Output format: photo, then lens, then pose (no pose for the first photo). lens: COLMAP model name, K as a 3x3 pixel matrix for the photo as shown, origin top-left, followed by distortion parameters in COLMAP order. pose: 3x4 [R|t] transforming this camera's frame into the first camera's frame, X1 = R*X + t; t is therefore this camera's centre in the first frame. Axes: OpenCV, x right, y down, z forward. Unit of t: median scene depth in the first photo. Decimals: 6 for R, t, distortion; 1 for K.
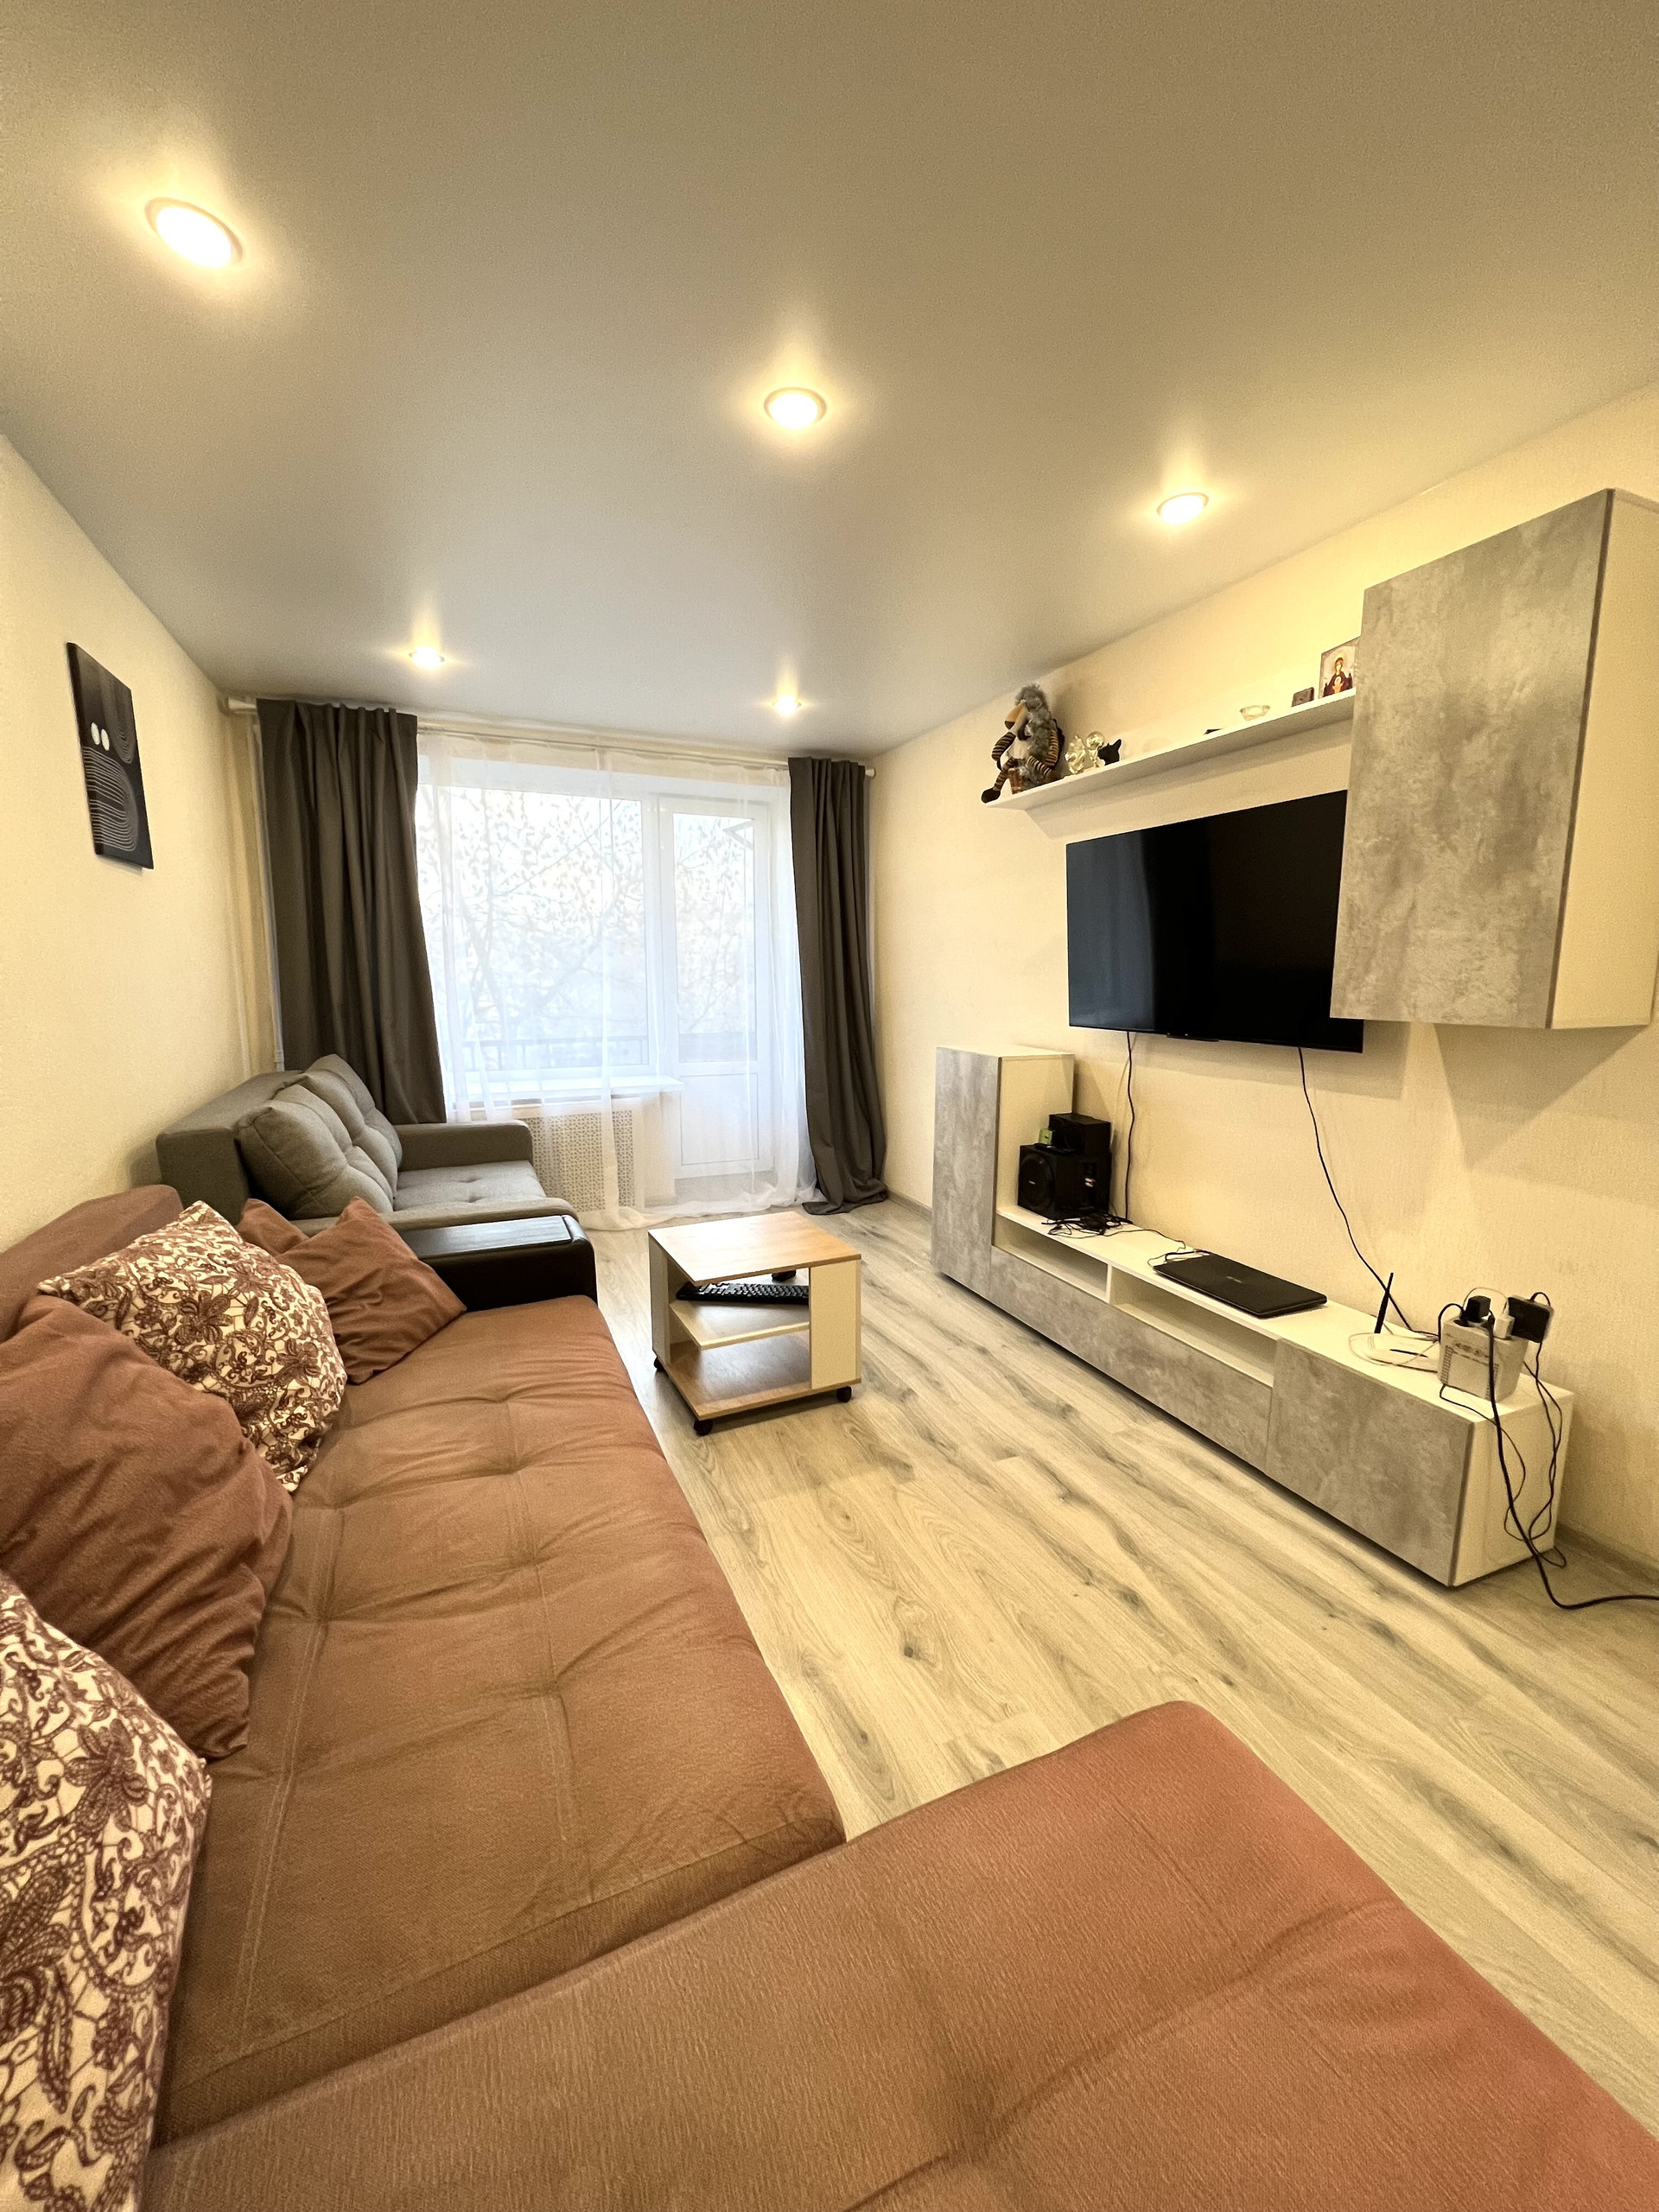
lens RADIAL K [[880.2, 0, 829.5], [0, 880.2, 1106.0], [0, 0, 1]] dist [-0.001504, -0.000102]
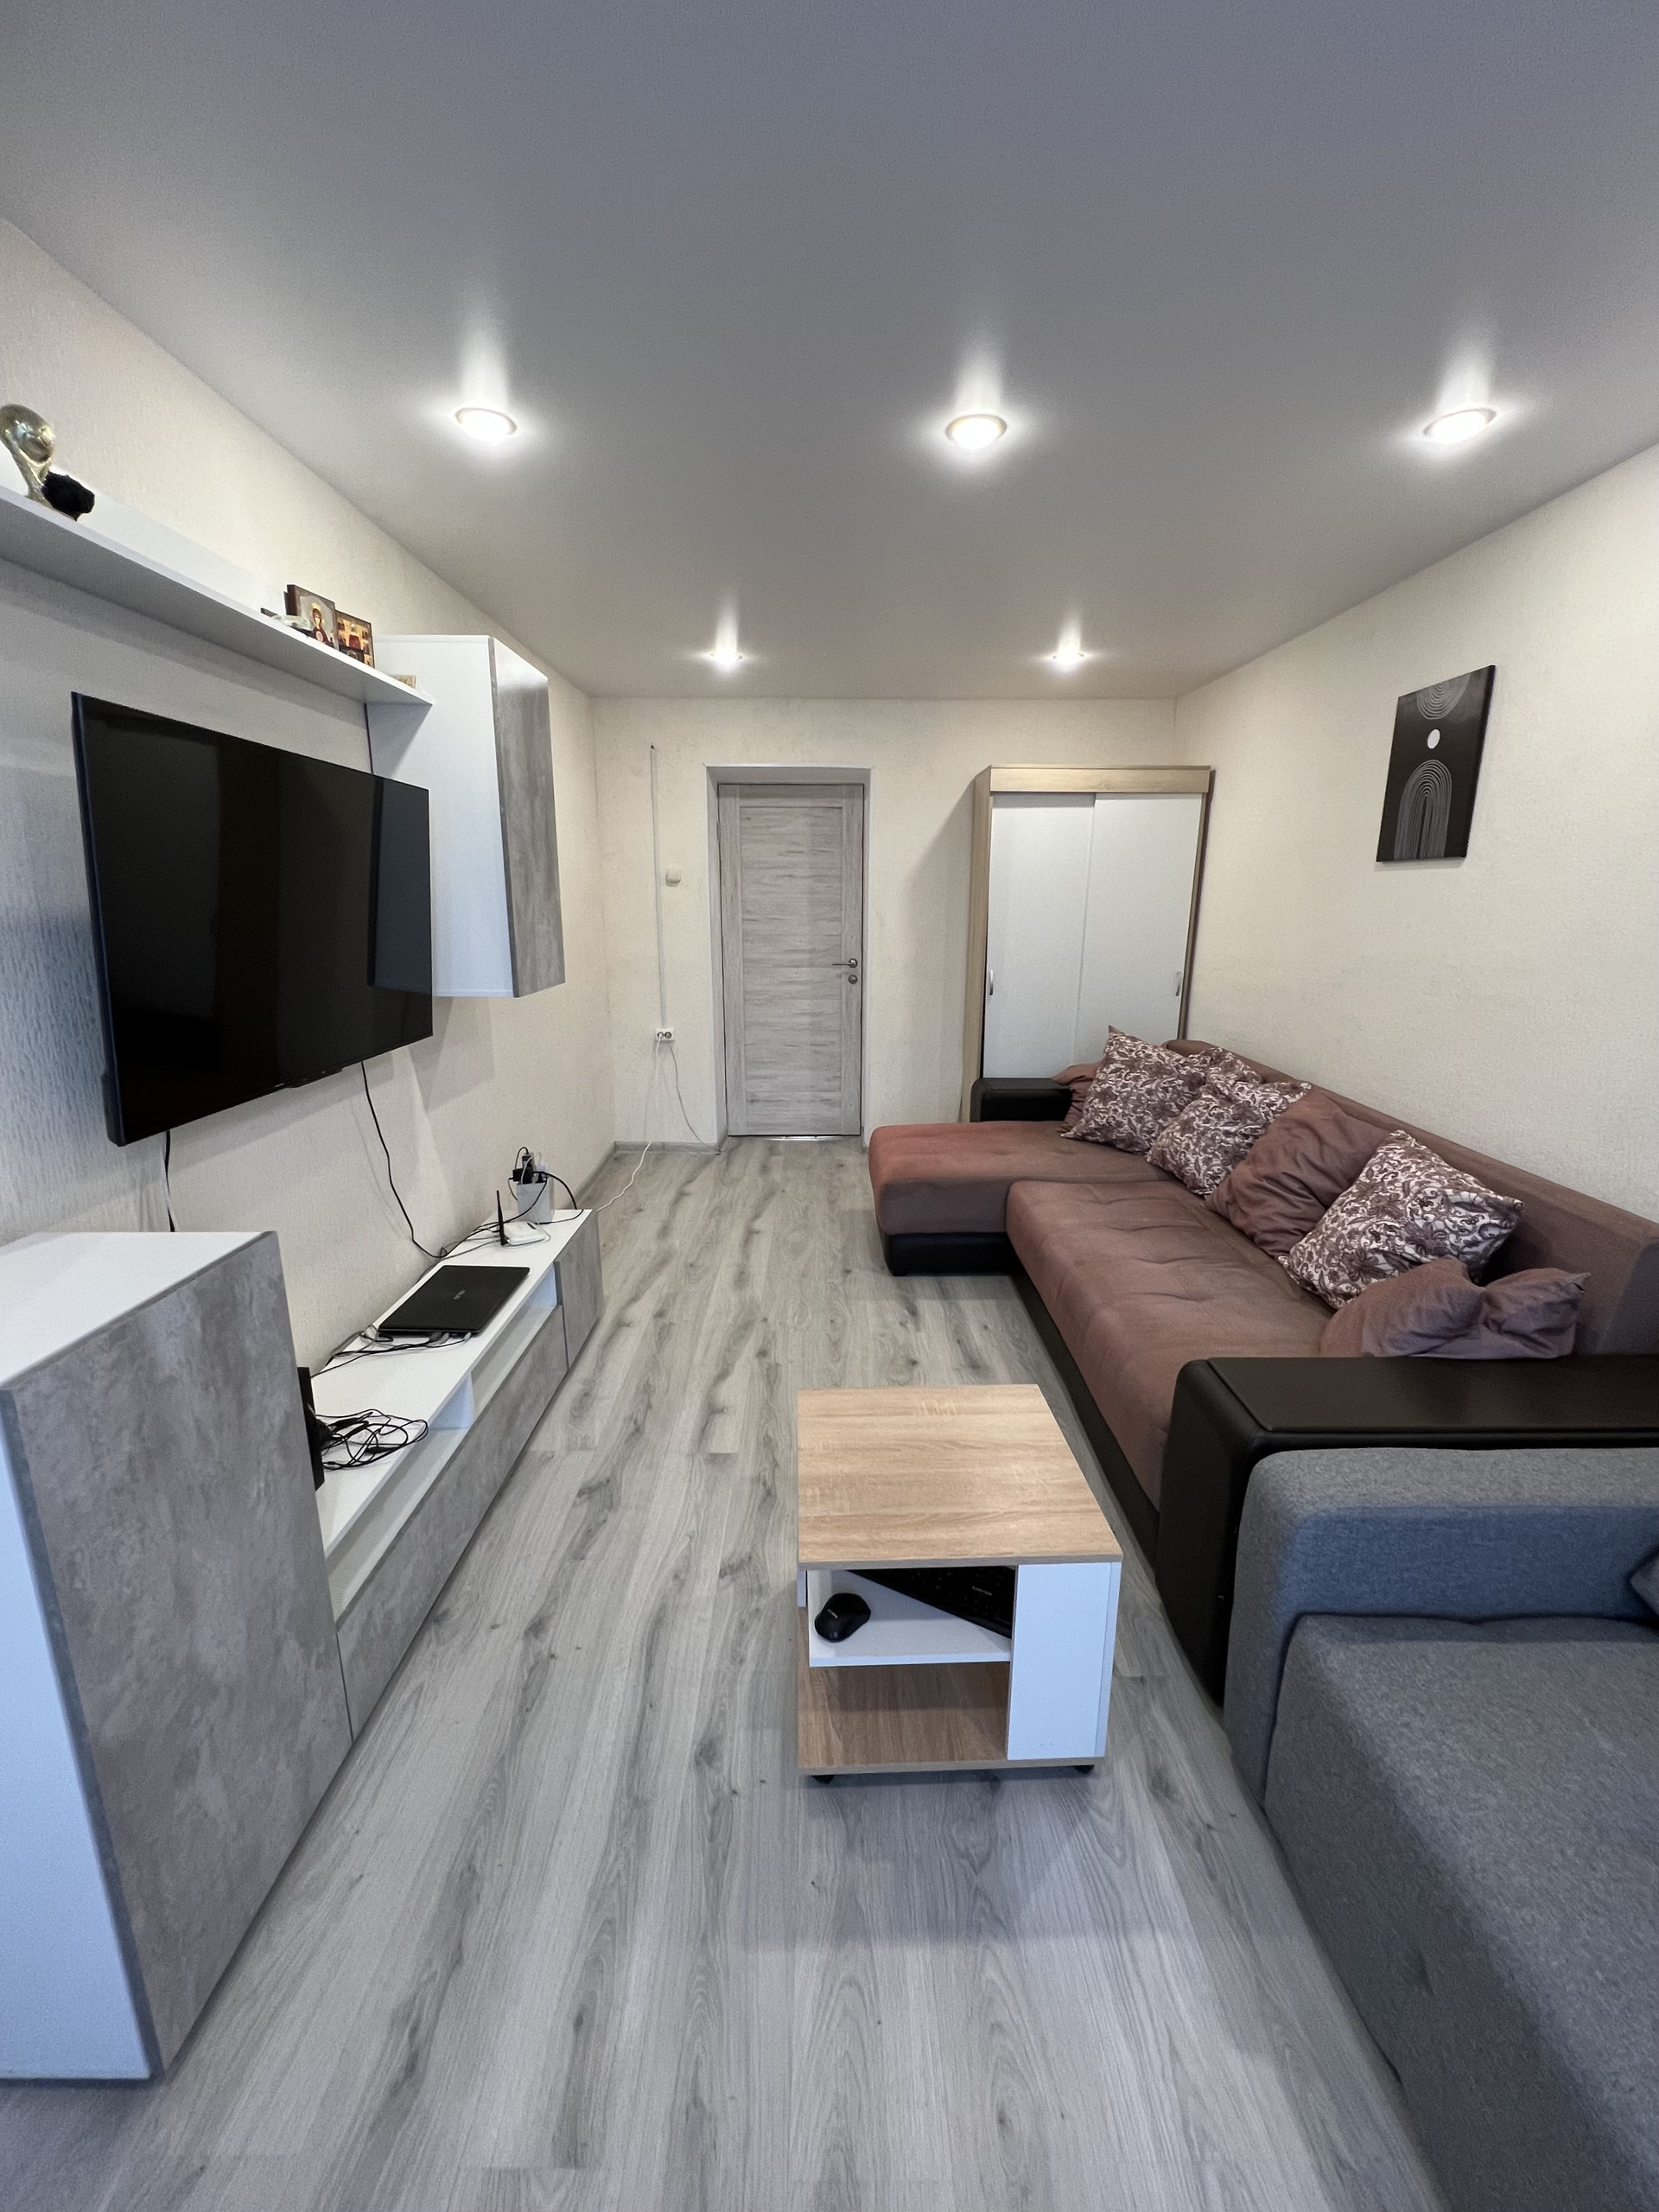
lens RADIAL K [[898.3, 0, 835.0], [0, 898.3, 1105.0], [0, 0, 1]] dist [-0.000893, -0.000147]
pose [[-0.919921, -0.094192, 0.380623, -0.300515], [0.054199, 0.930854, 0.361349, -0.372013], [-0.388340, 0.353041, -0.851207, 1.867499]]
